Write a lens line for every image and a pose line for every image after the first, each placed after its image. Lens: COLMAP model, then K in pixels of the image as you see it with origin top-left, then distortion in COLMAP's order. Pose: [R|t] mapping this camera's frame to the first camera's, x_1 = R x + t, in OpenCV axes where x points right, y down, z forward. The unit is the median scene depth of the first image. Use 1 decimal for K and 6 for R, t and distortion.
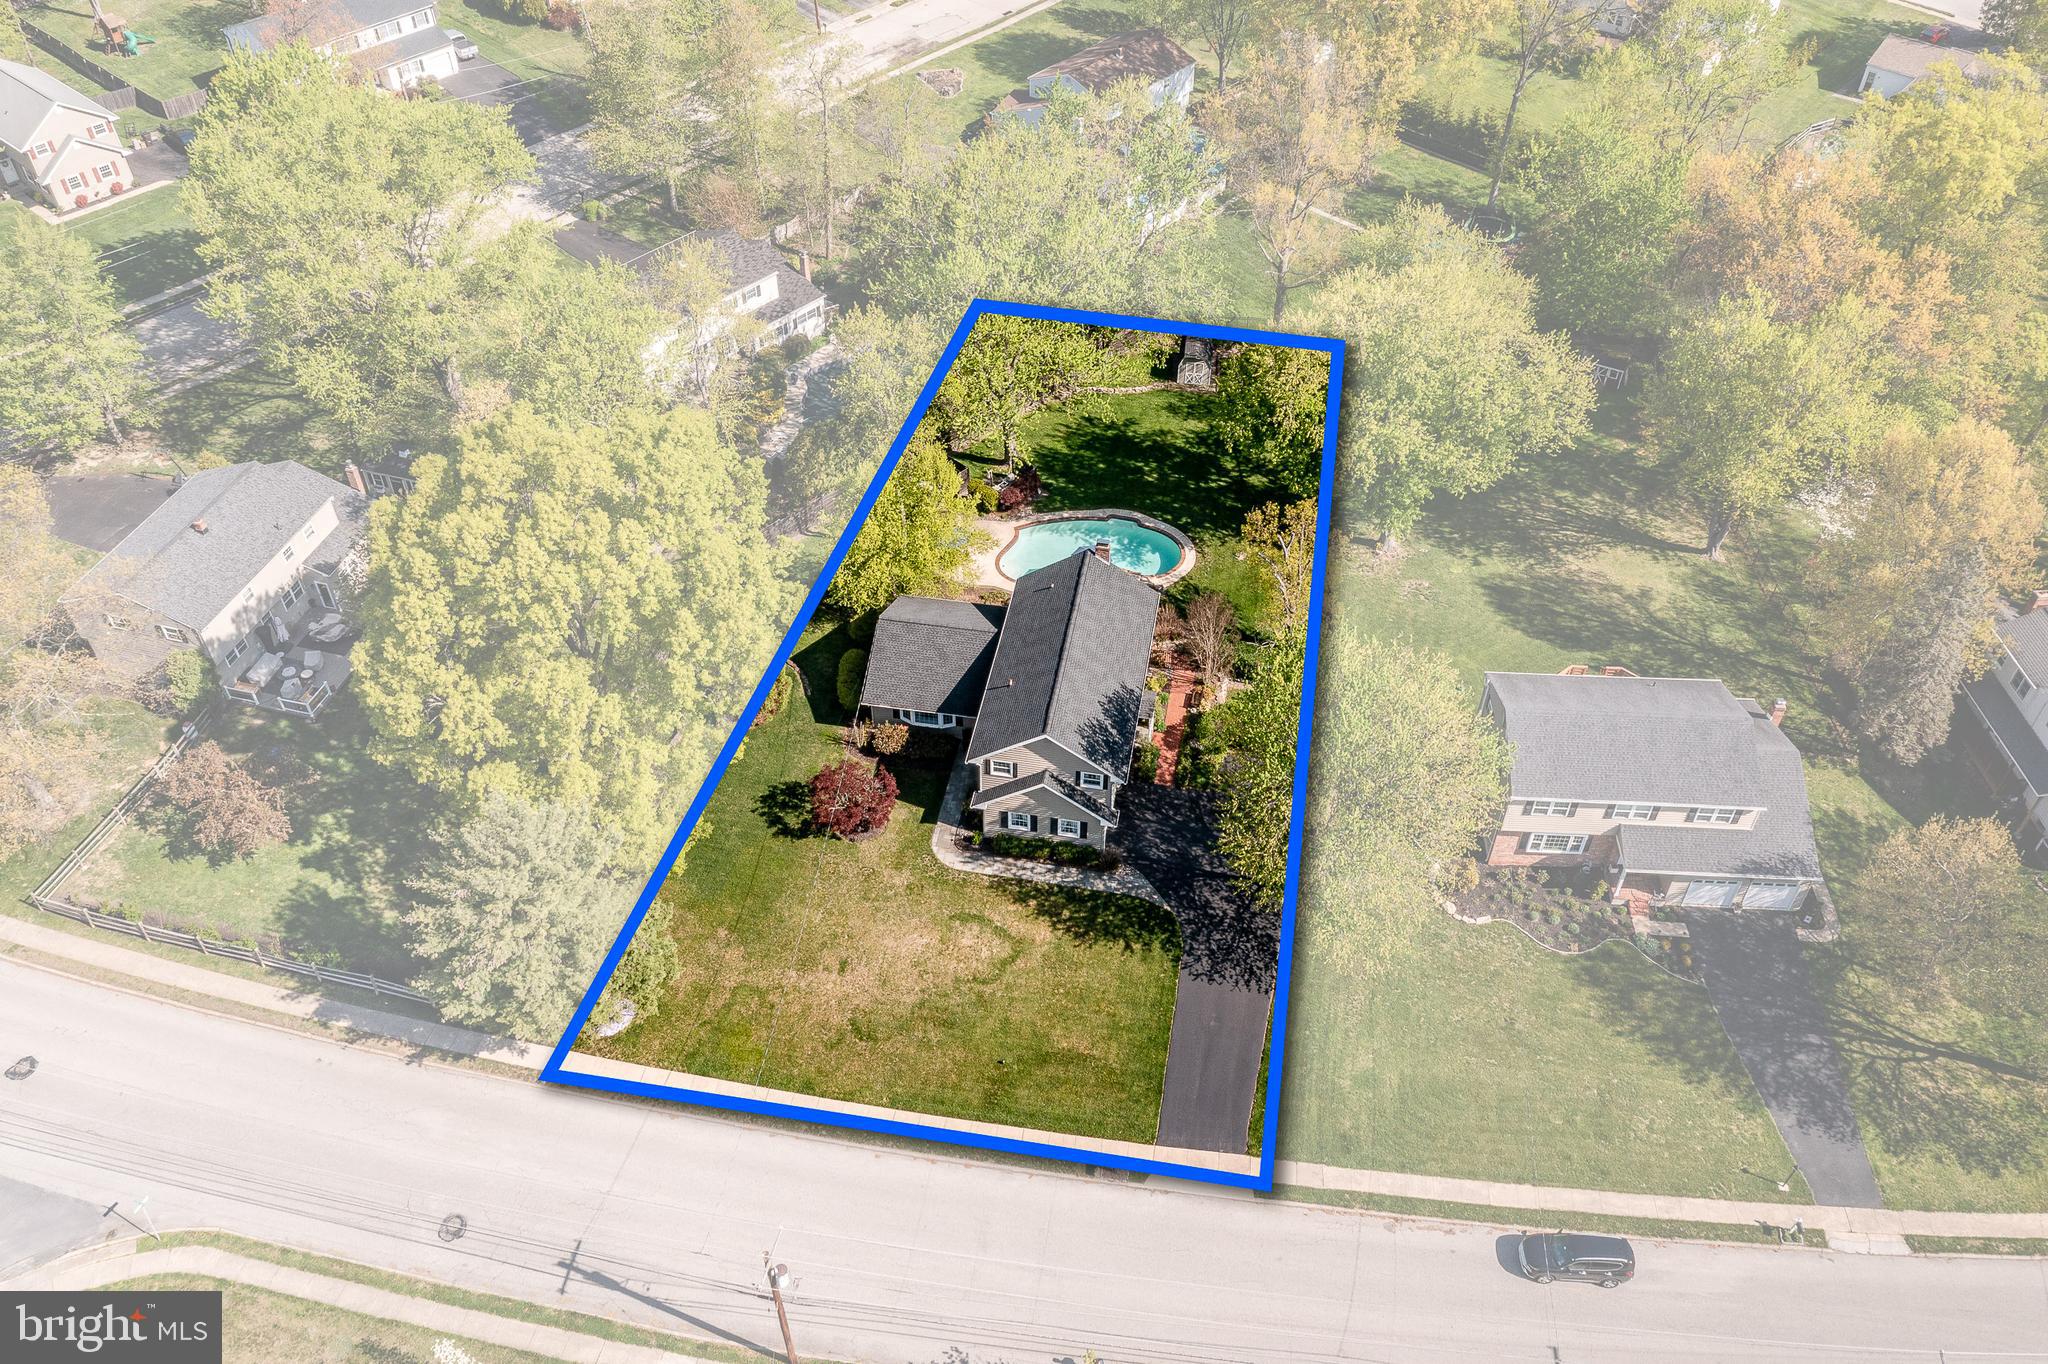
lens RADIAL K [[1627.8, 0, 1021.3], [0, 1627.8, 680.2], [0, 0, 1]] dist [-0.001304, 0.028104]
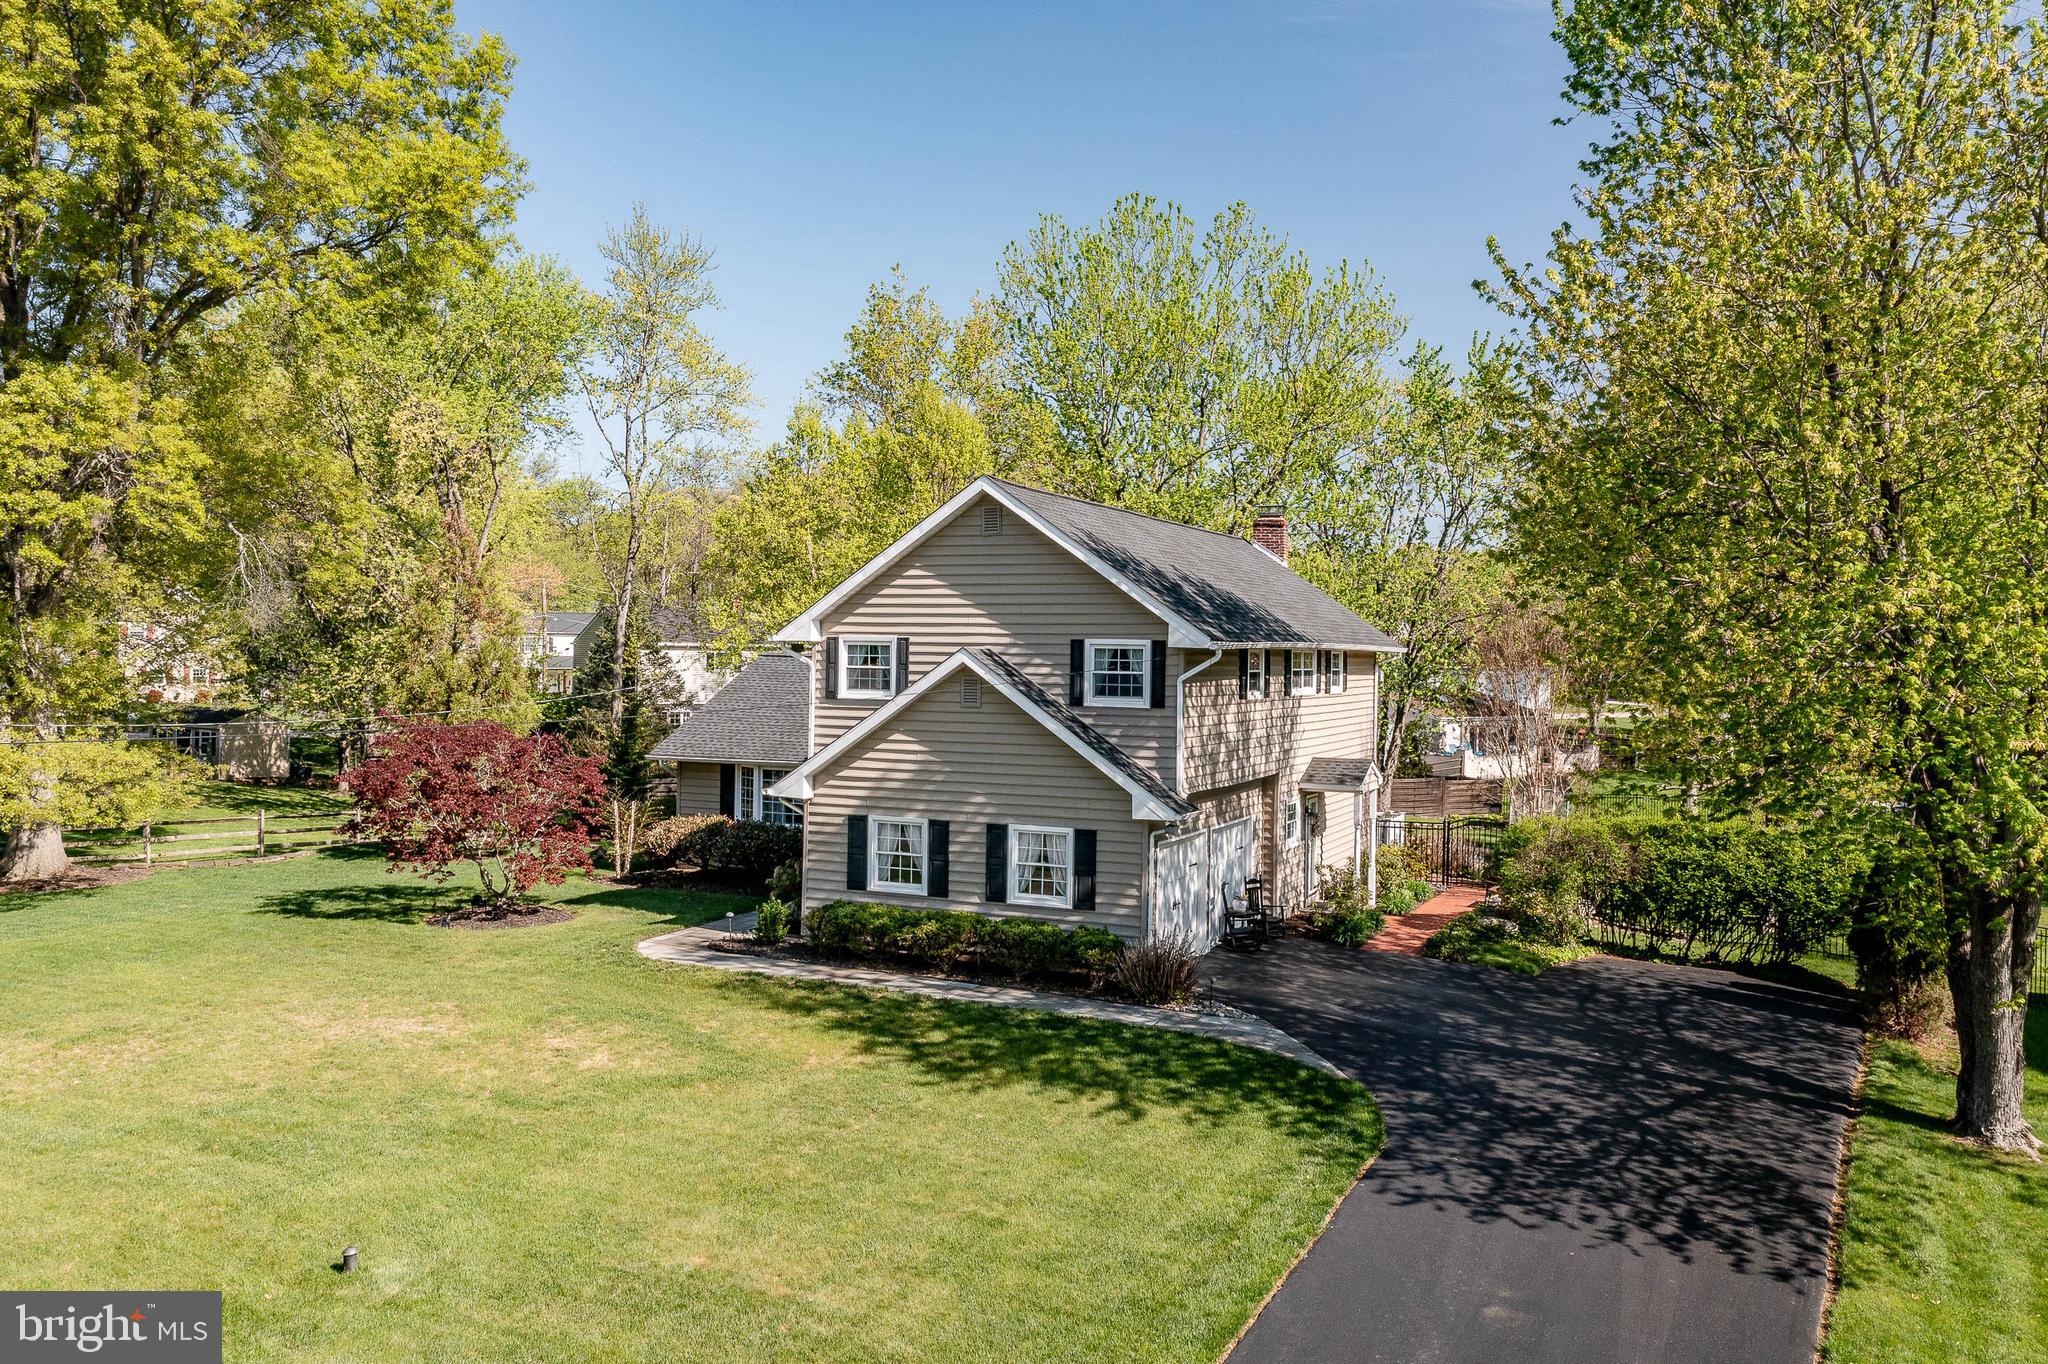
lens RADIAL K [[1627.8, 0, 1036.5], [0, 1627.8, 690.5], [0, 0, 1]] dist [-0.001304, 0.028104]
pose [[0.969239, 0.032565, -0.243959, 0.104443], [-0.191837, 0.720930, -0.665927, 0.275363], [0.154191, 0.692243, 0.705000, 0.759728]]
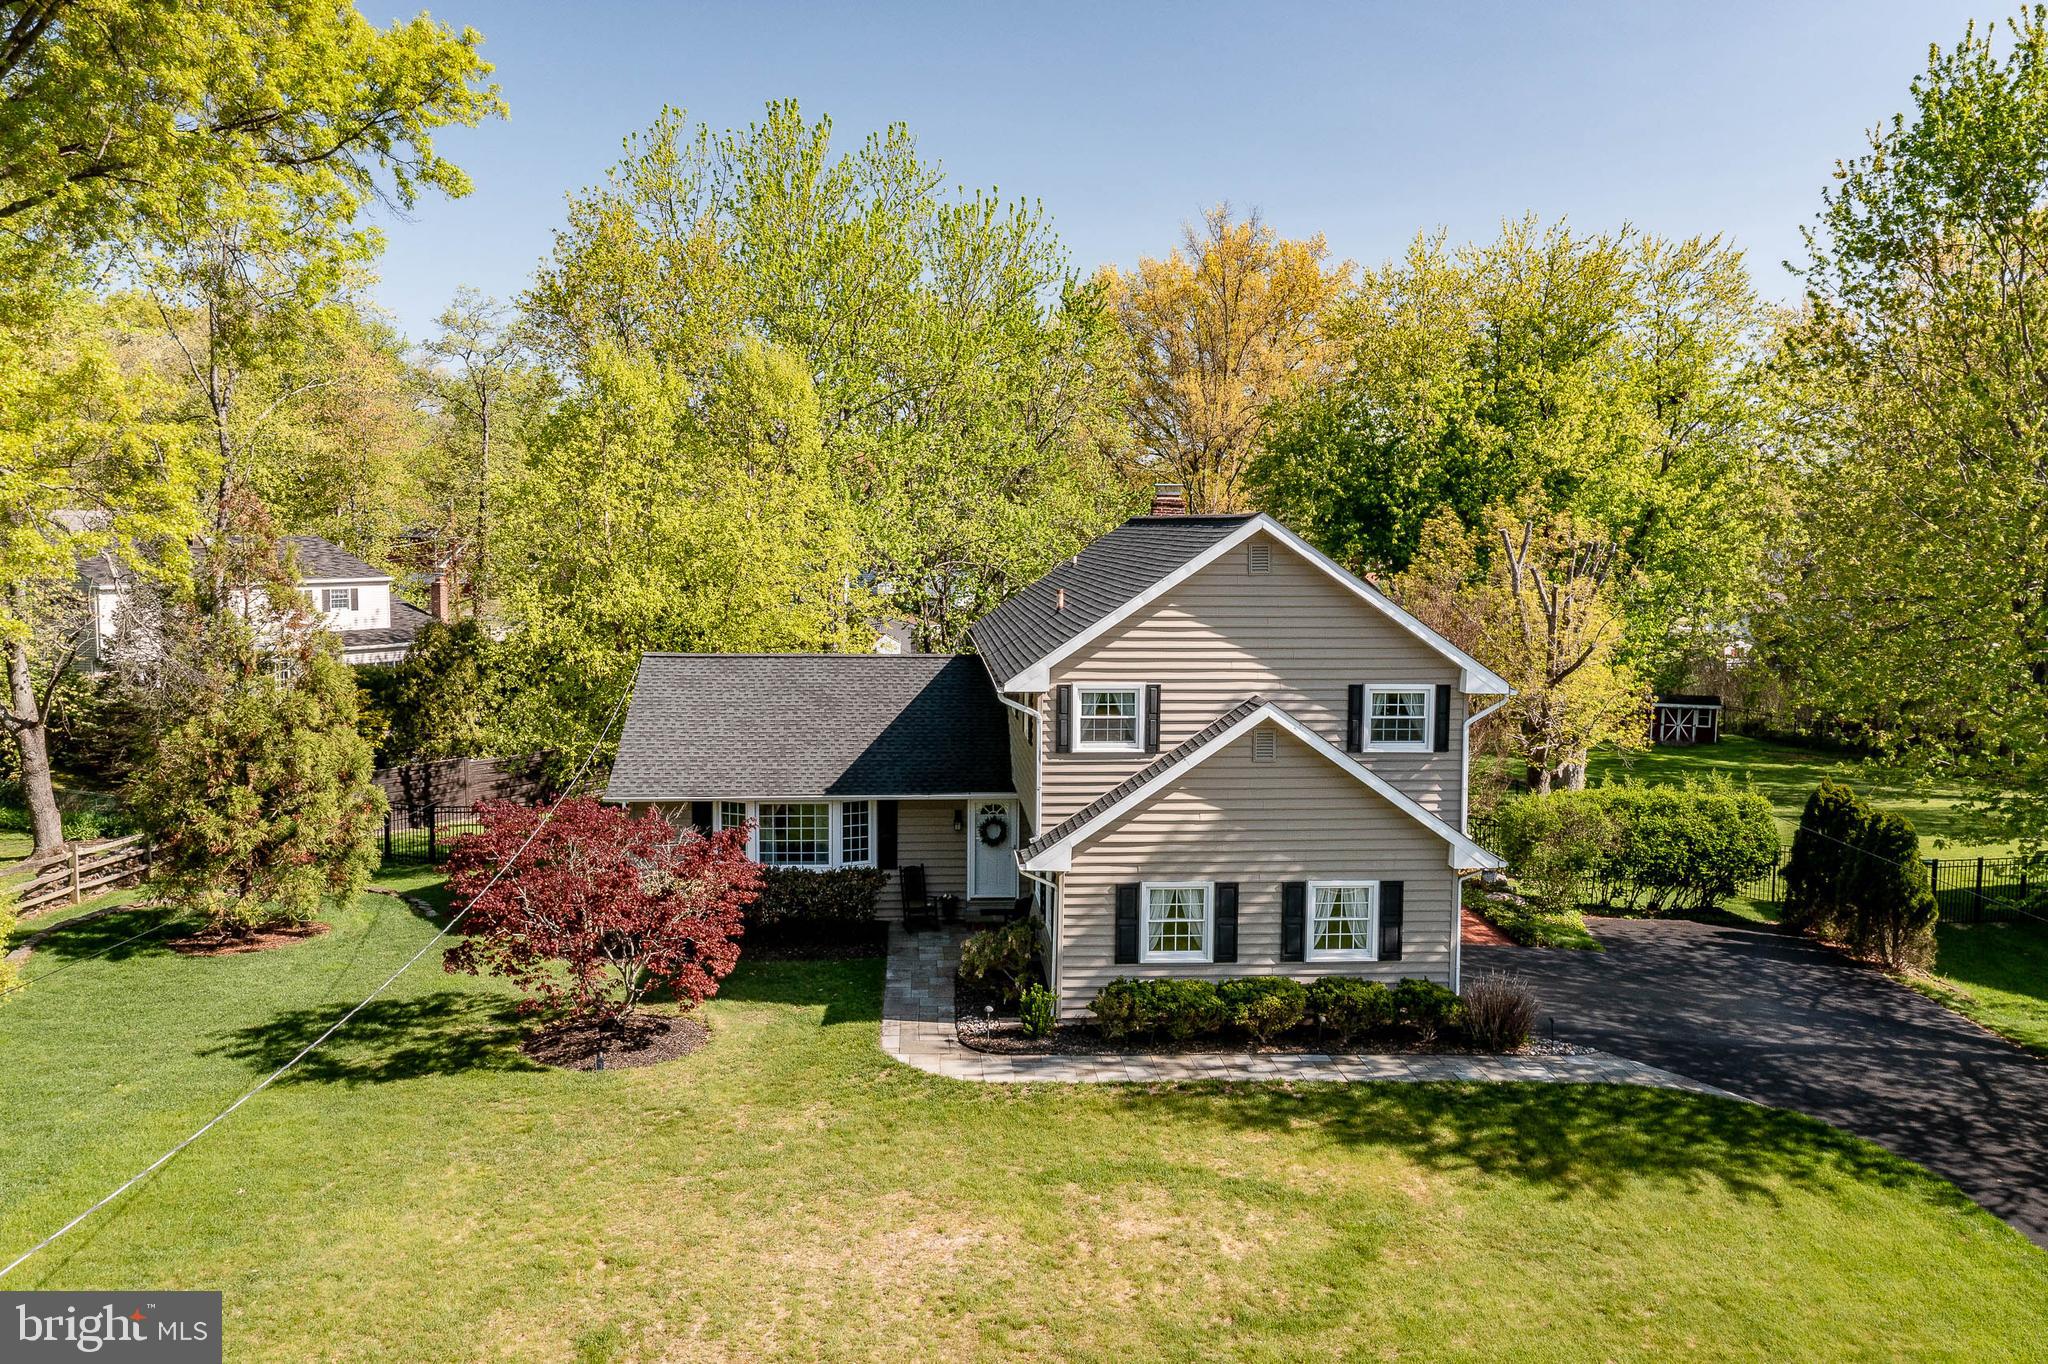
lens RADIAL K [[1627.8, 0, 1030.6], [0, 1627.8, 676.5], [0, 0, 1]] dist [-0.001304, 0.028104]
pose [[0.967216, -0.003384, 0.253934, -0.104176], [0.164134, 0.771338, -0.614897, 0.233711], [-0.193788, 0.636417, 0.746605, 0.758272]]
